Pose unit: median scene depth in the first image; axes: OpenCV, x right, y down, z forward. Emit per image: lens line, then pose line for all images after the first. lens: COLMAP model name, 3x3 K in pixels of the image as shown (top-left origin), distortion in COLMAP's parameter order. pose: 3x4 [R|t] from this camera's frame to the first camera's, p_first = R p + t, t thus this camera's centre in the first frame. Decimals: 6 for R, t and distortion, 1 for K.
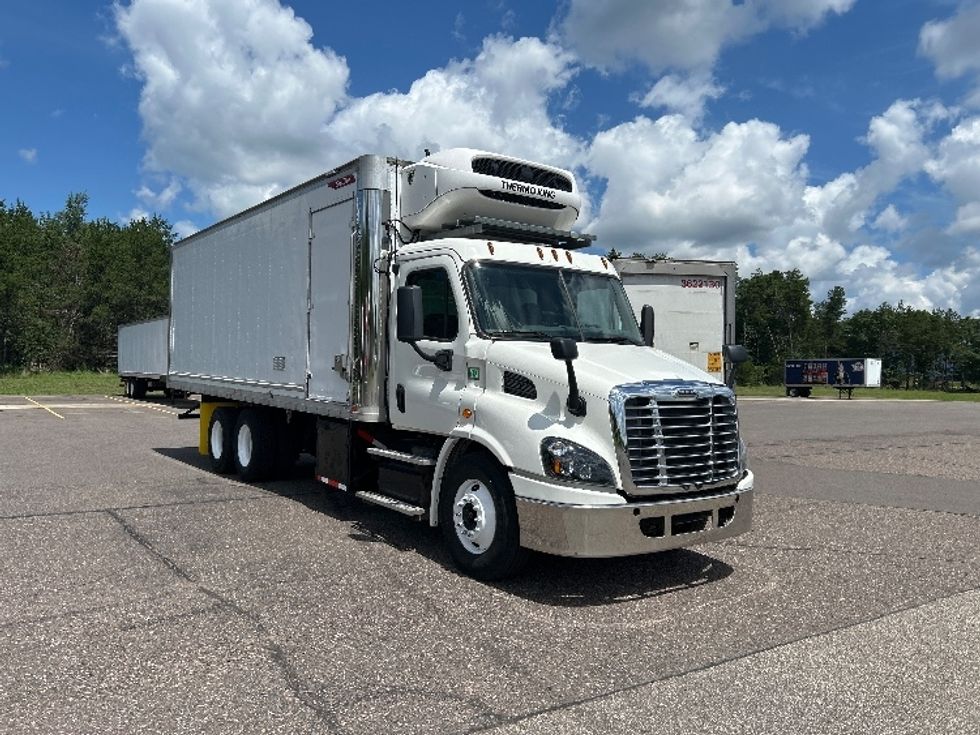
lens RADIAL K [[750.6, 0, 454.3], [0, 750.6, 368.8], [0, 0, 1]] dist [0.044300, -0.051951]
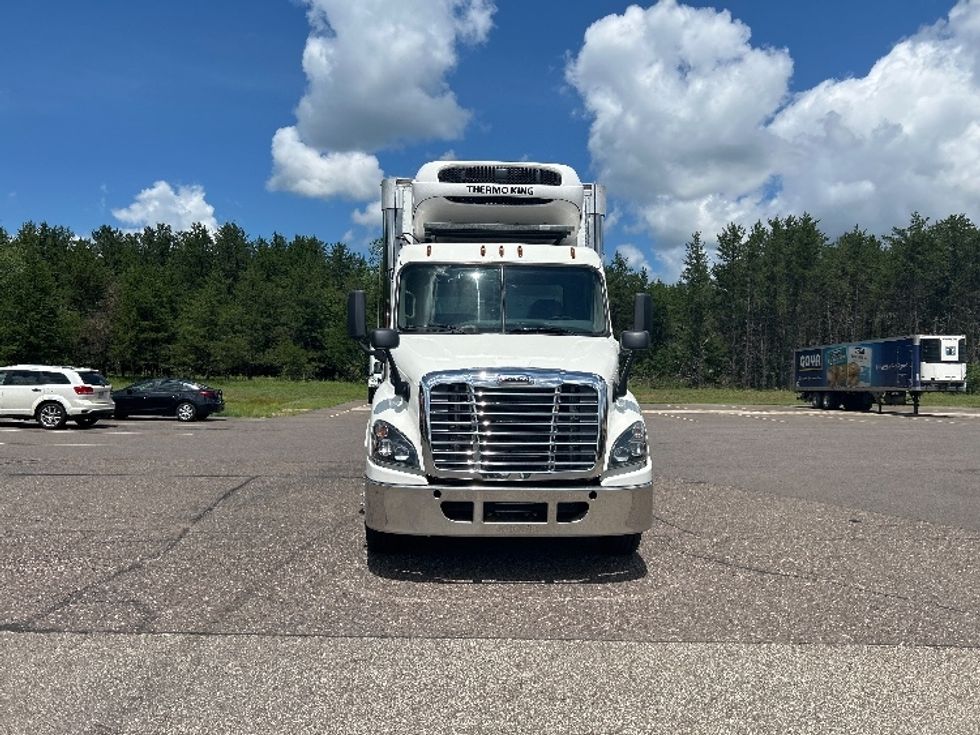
lens RADIAL K [[750.6, 0, 479.9], [0, 750.6, 368.6], [0, 0, 1]] dist [0.044300, -0.051951]
pose [[0.847537, -0.018881, -0.530400, 0.609048], [0.007774, 0.999701, -0.023166, 0.030502], [0.530679, 0.015511, 0.847431, 0.111674]]
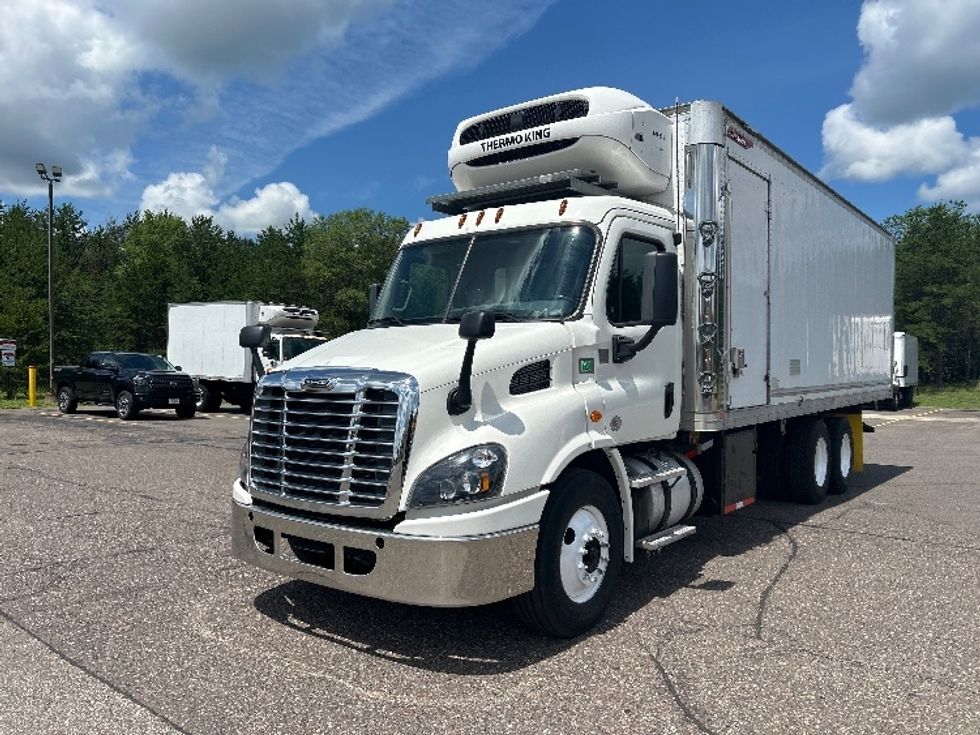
lens RADIAL K [[750.6, 0, 490.9], [0, 750.6, 372.7], [0, 0, 1]] dist [0.044300, -0.051951]
pose [[0.292115, -0.023068, -0.956105, 0.846545], [-0.000234, 0.999707, -0.024192, 0.031243], [0.956383, 0.007291, 0.292024, 0.728835]]
